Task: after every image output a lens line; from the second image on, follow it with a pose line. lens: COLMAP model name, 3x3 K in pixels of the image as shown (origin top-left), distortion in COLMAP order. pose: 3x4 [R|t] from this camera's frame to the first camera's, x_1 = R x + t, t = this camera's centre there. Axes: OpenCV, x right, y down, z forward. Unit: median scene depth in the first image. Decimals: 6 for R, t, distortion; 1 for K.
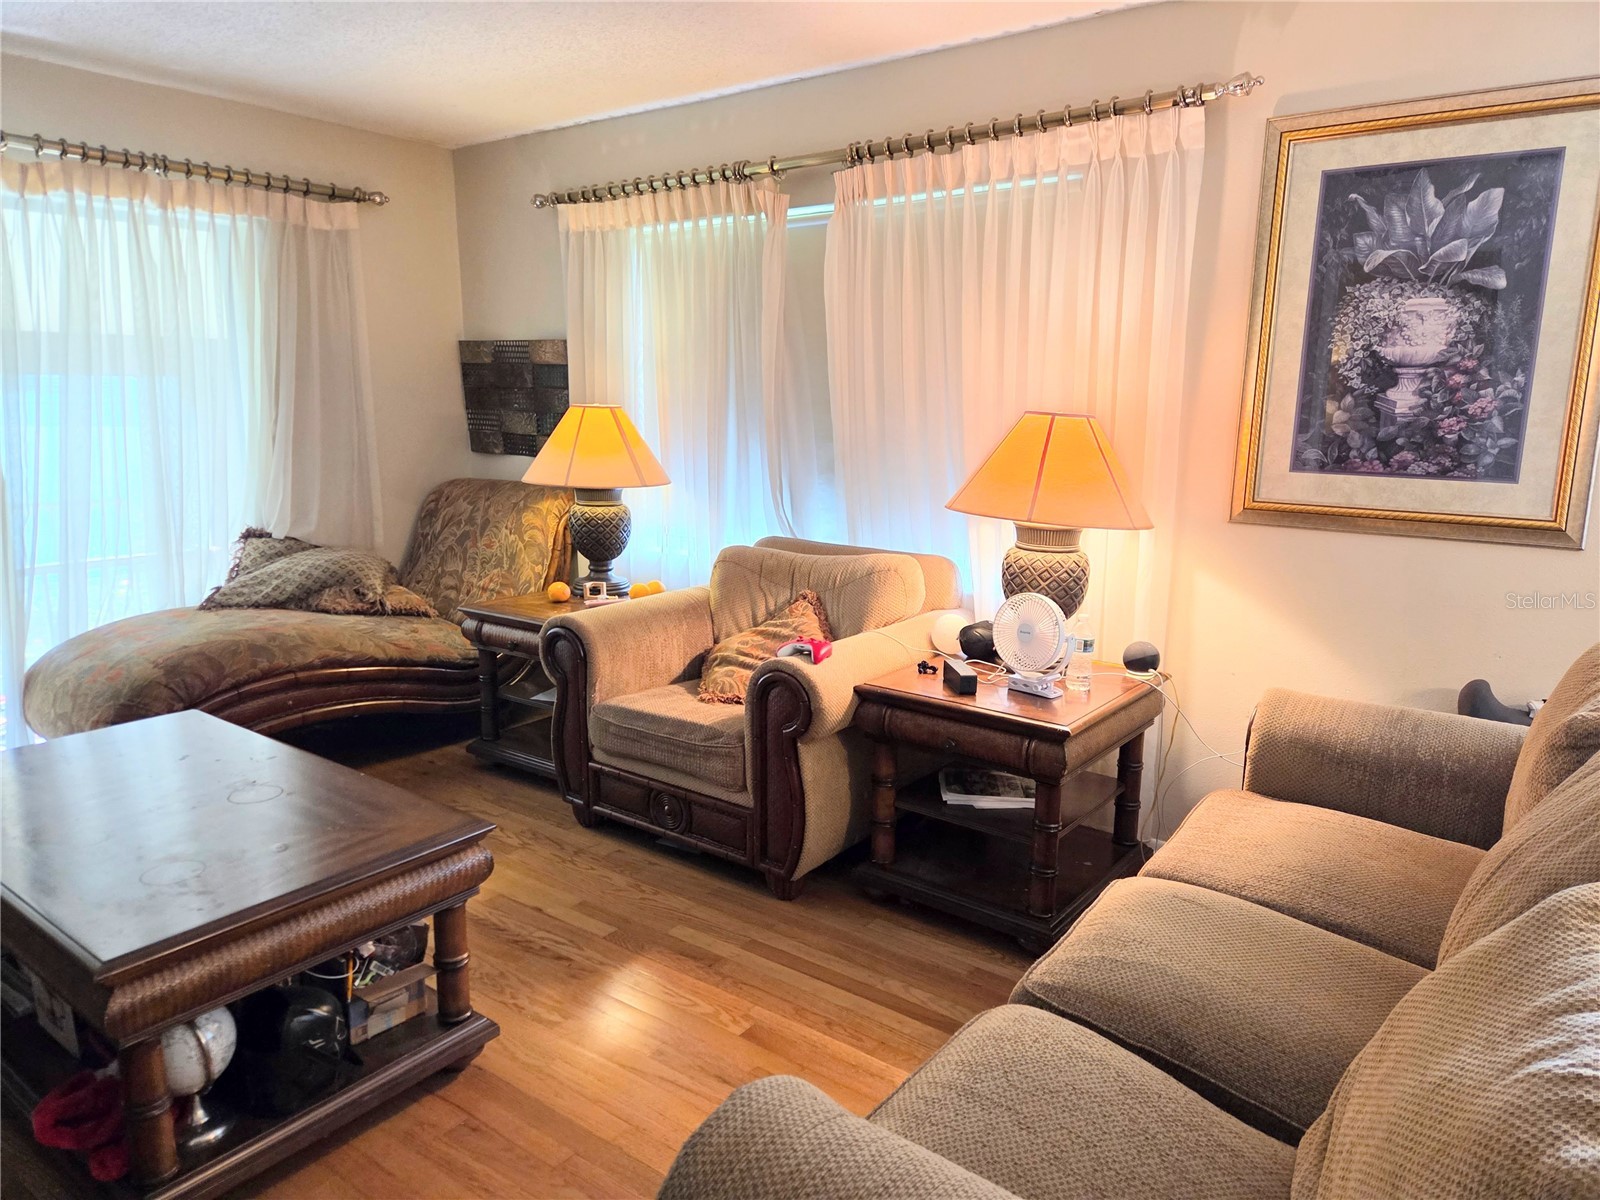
lens RADIAL K [[1064.0, 0, 800.0], [0, 1064.0, 600.0], [0, 0, 1]] dist [0.003038, 0.002403]
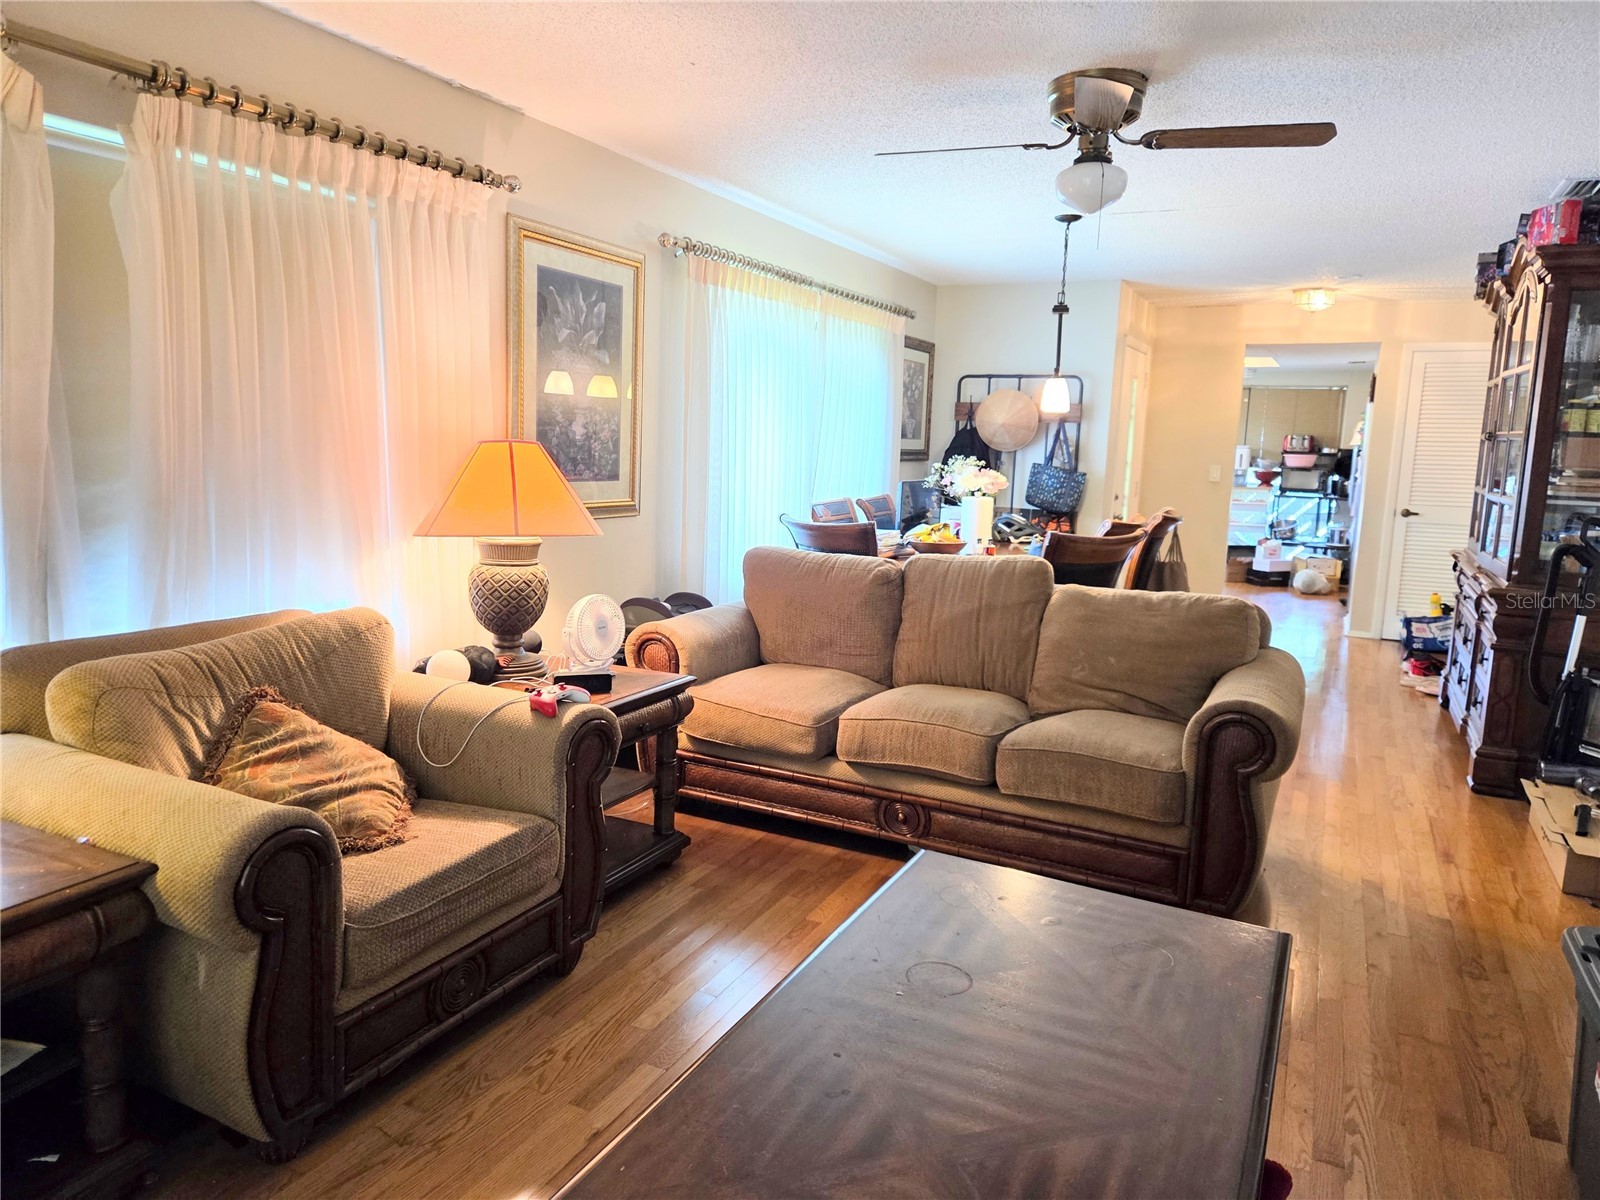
lens RADIAL K [[1064.0, 0, 800.0], [0, 1064.0, 600.0], [0, 0, 1]] dist [0.003038, 0.002403]
pose [[-0.187268, -0.150615, 0.970694, -0.977978], [0.170943, 0.968101, 0.183191, -0.176799], [-0.967321, 0.200239, -0.155548, 0.972655]]
